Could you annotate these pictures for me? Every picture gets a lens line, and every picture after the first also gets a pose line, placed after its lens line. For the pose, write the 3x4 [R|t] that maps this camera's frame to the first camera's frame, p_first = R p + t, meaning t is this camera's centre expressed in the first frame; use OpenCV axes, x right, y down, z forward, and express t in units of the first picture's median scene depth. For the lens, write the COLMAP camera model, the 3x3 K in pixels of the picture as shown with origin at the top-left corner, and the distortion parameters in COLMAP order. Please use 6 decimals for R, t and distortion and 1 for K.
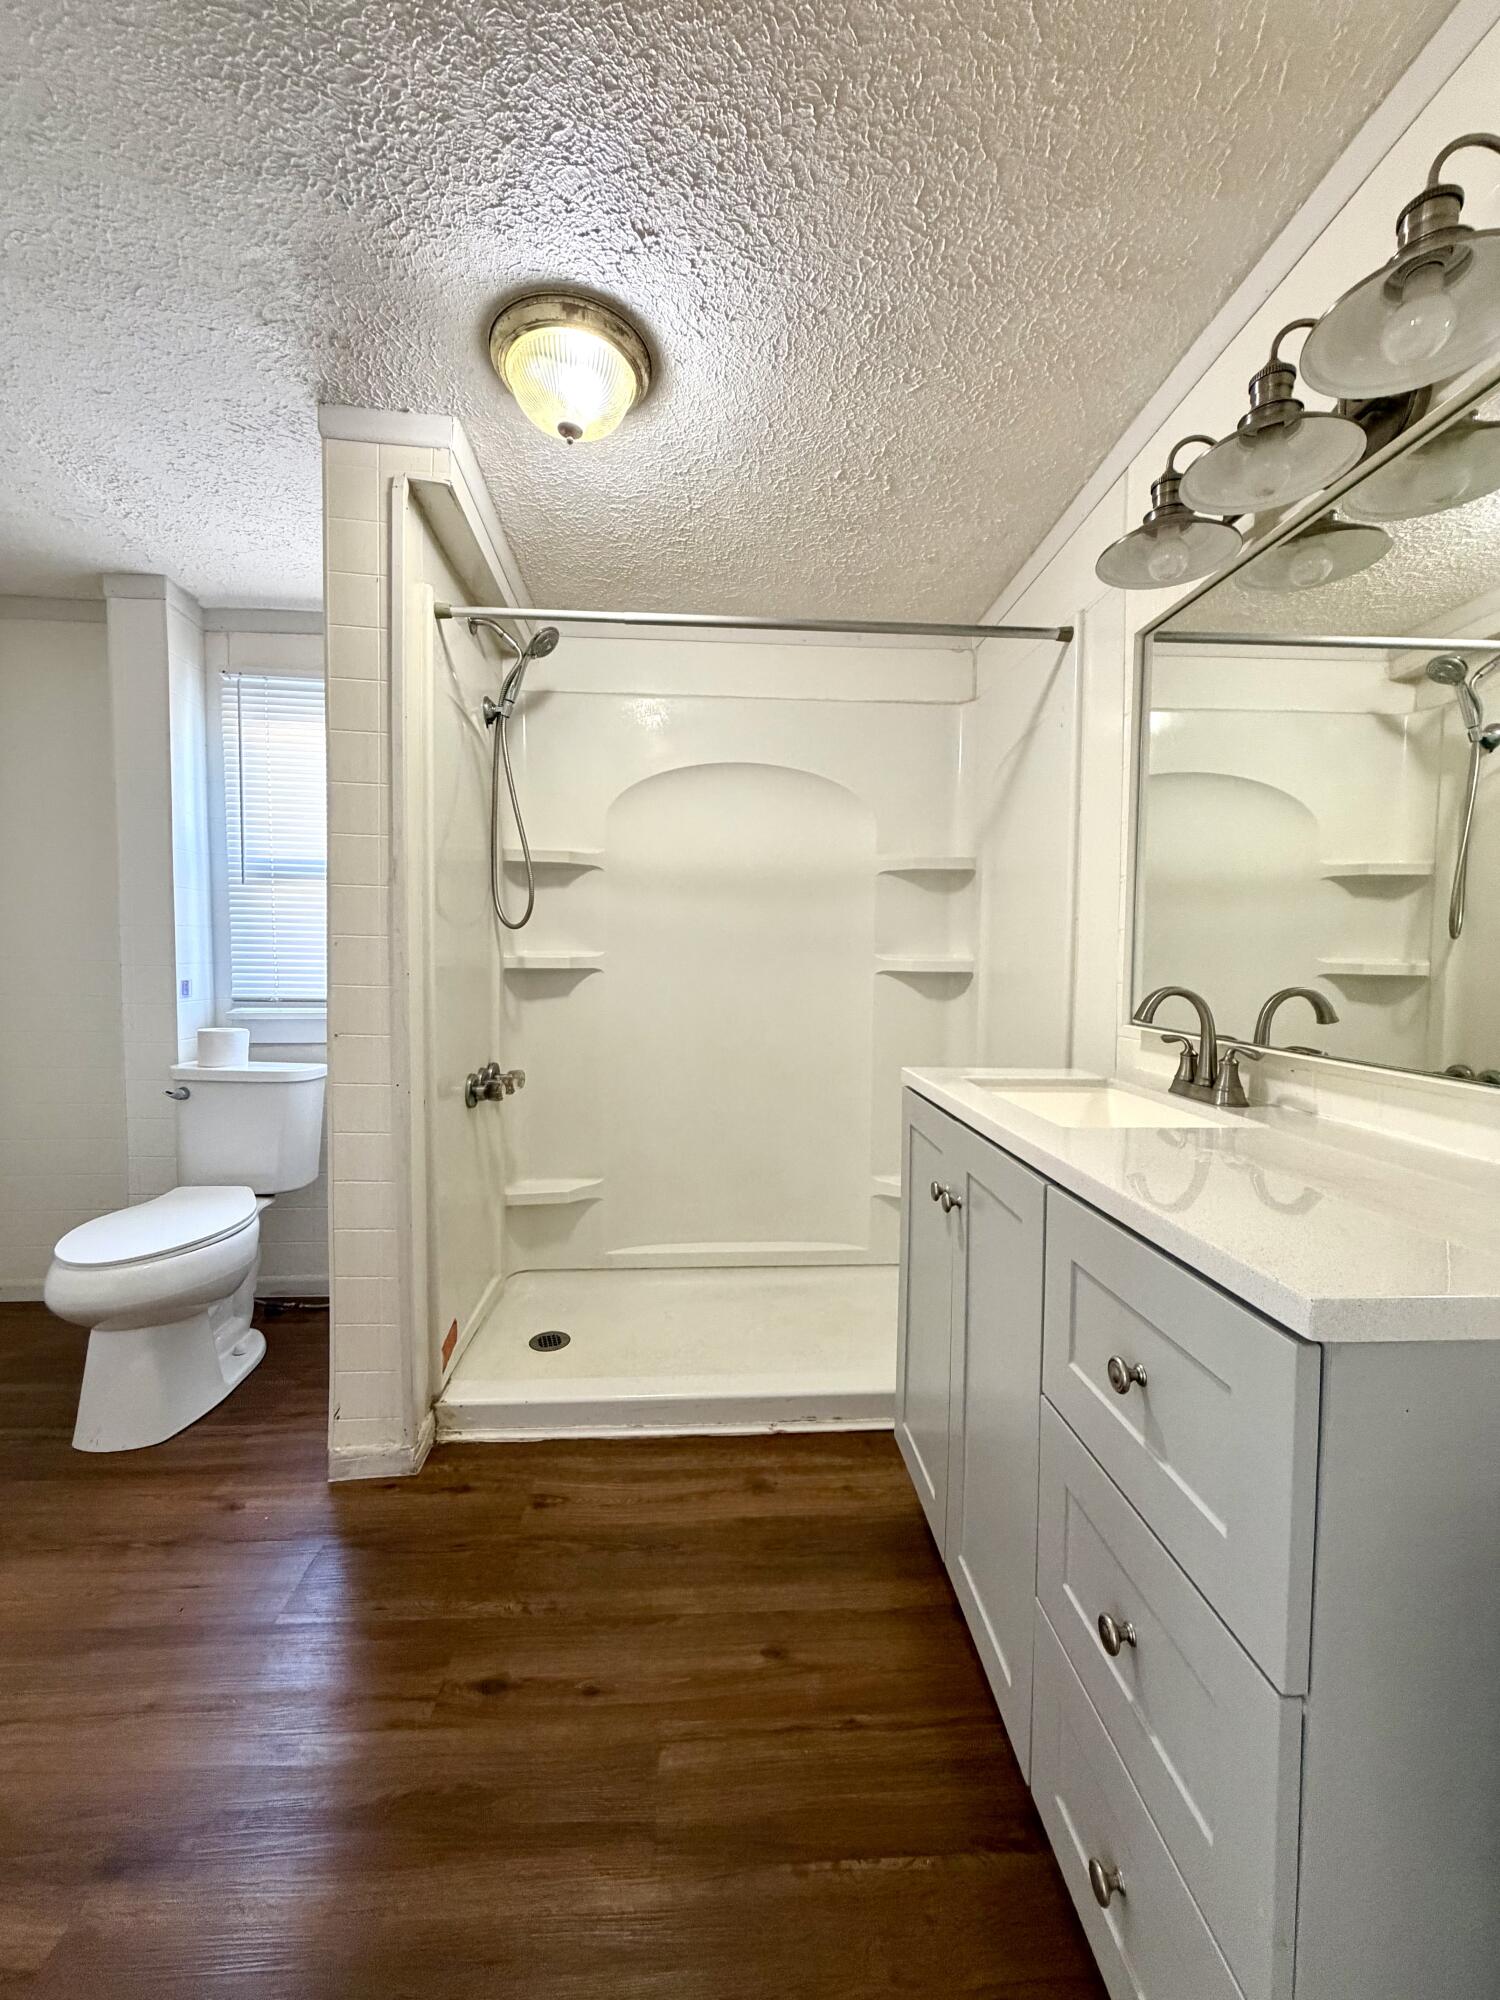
lens RADIAL K [[797.0, 0, 750.8], [0, 797.0, 995.5], [0, 0, 1]] dist [-0.001251, 0.000165]
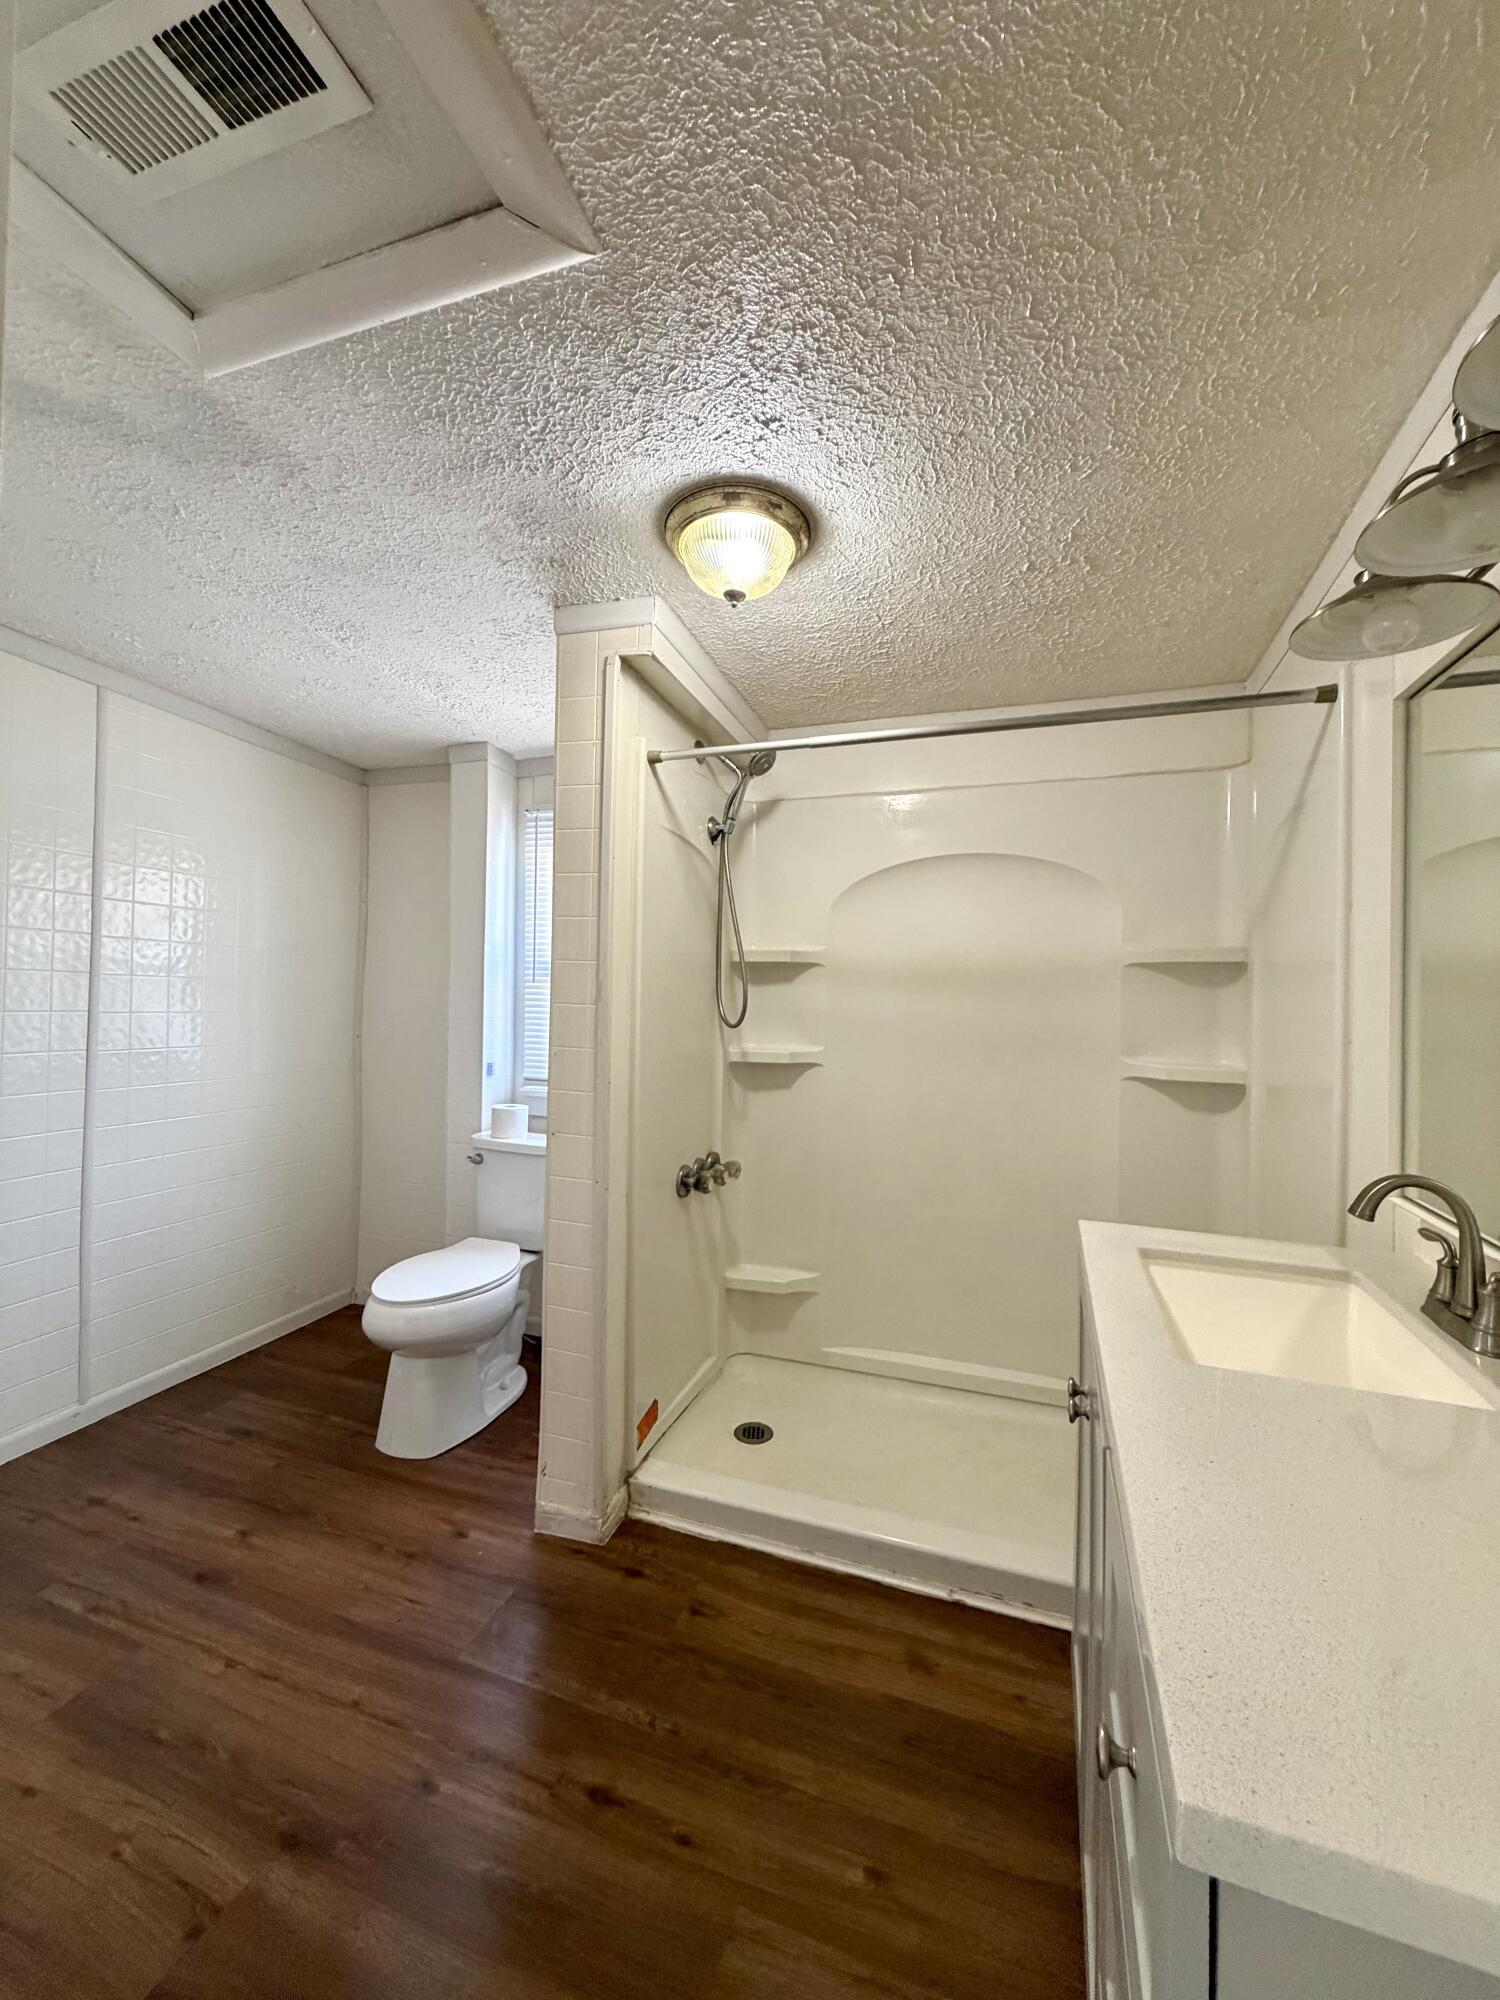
lens RADIAL K [[797.0, 0, 750.8], [0, 797.0, 995.5], [0, 0, 1]] dist [-0.001251, 0.000165]
pose [[0.920252, 0.003752, -0.391308, 0.199557], [-0.027213, 0.998147, -0.054425, -0.097714], [0.390379, 0.060733, 0.918649, 0.041819]]
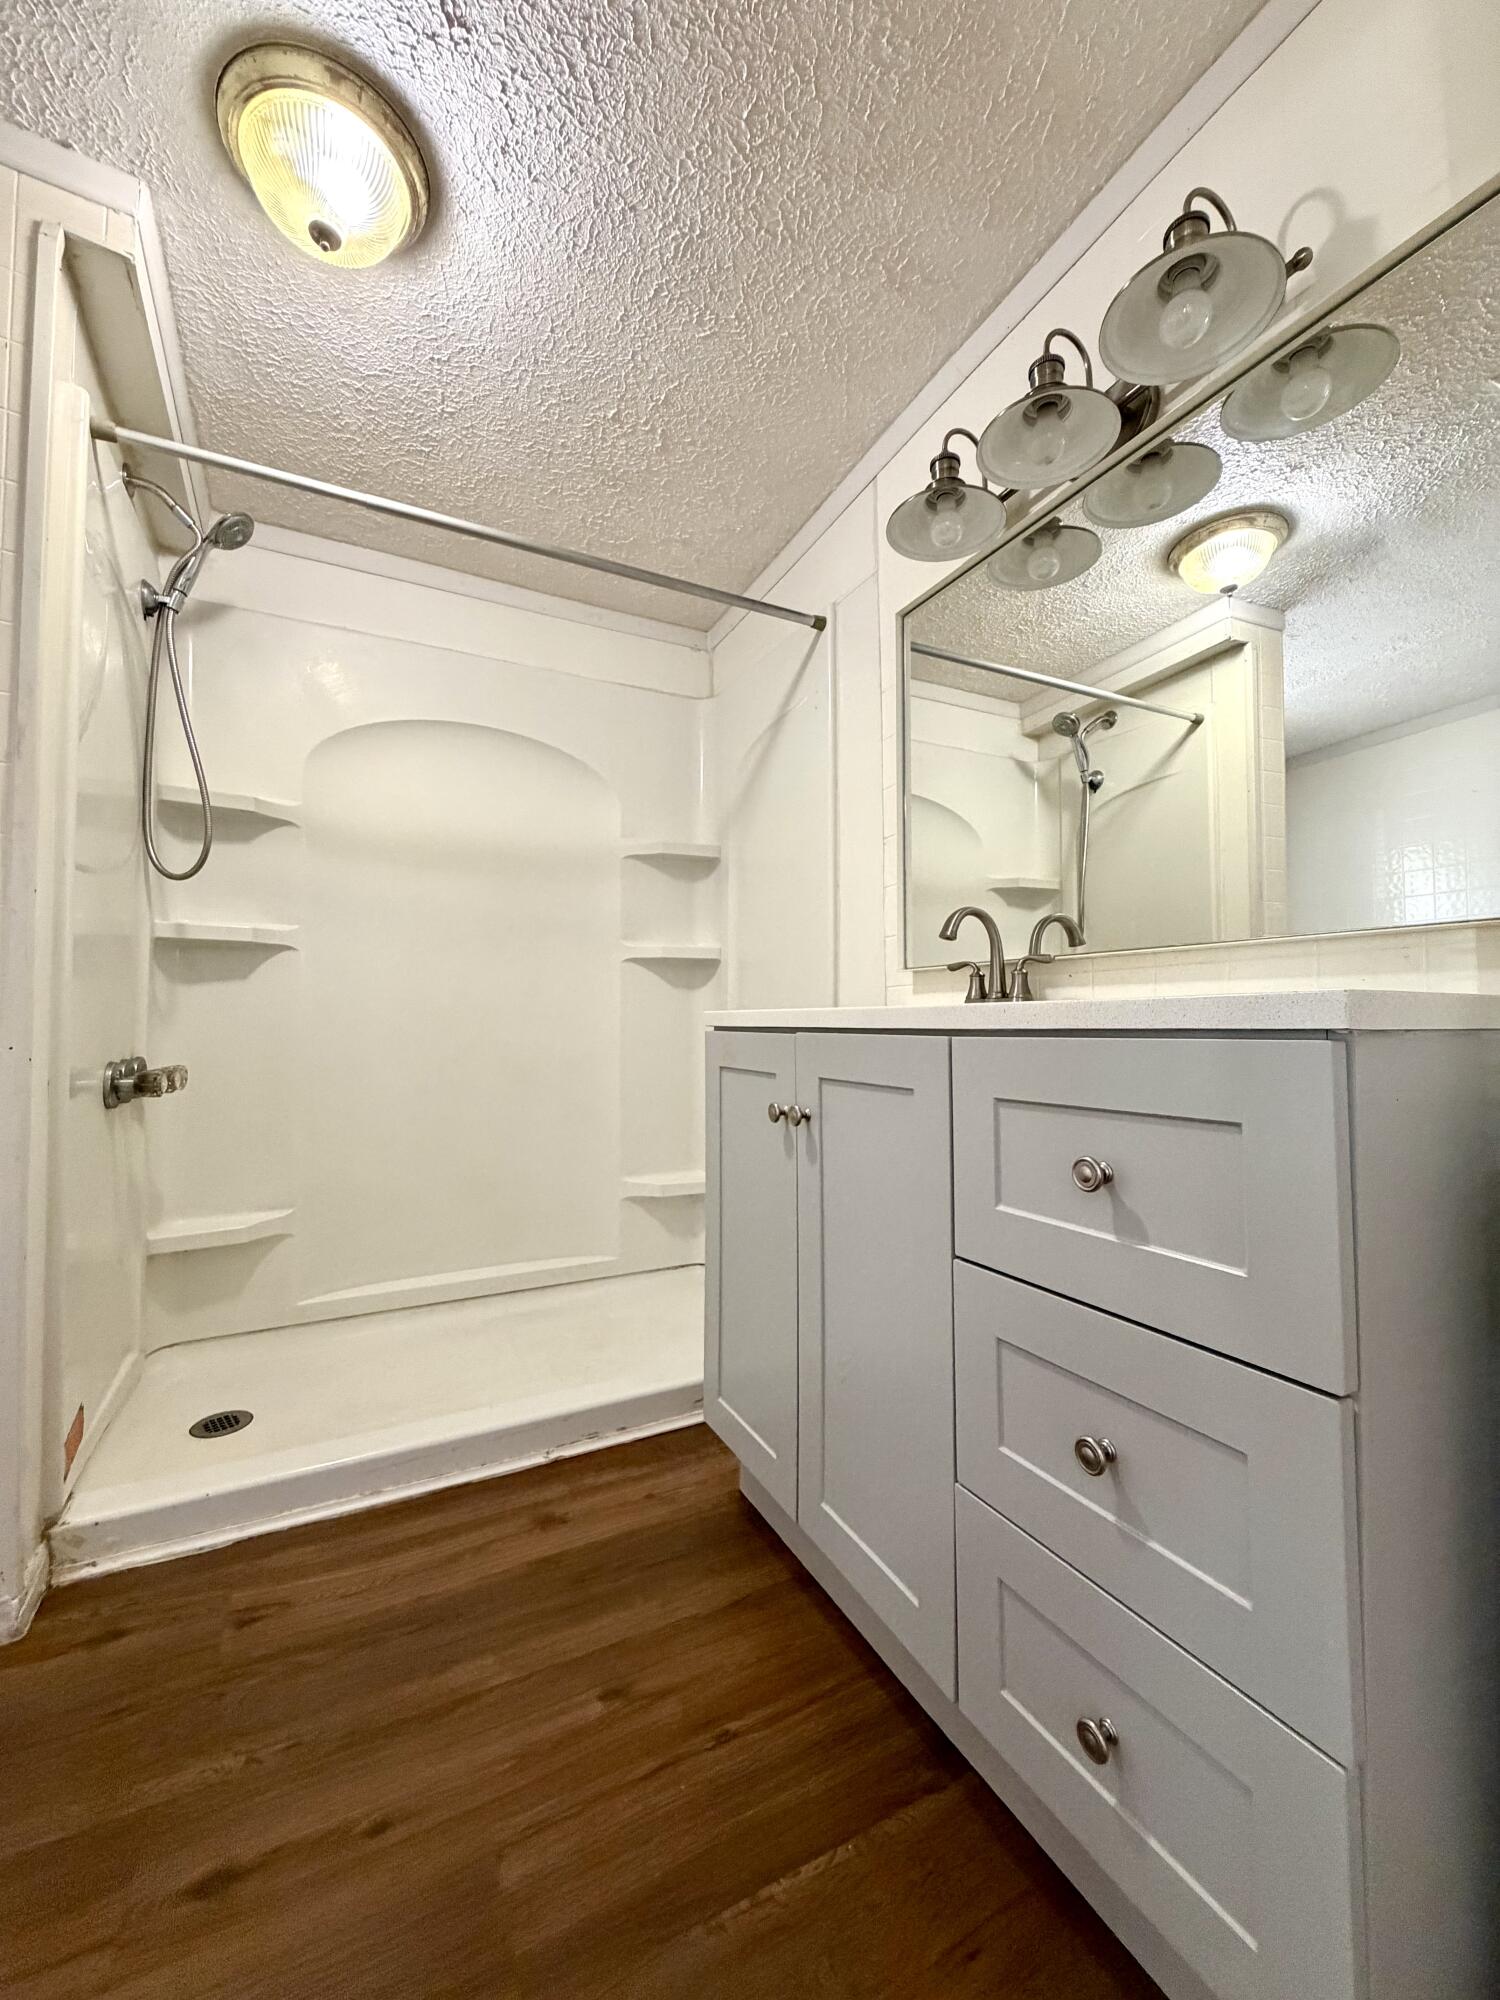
lens RADIAL K [[797.0, 0, 750.8], [0, 797.0, 995.5], [0, 0, 1]] dist [-0.001251, 0.000165]
pose [[0.915194, 0.001505, 0.403012, -0.139842], [0.030400, 0.996886, -0.072759, 0.141809], [-0.401866, 0.078840, 0.912298, 0.114163]]
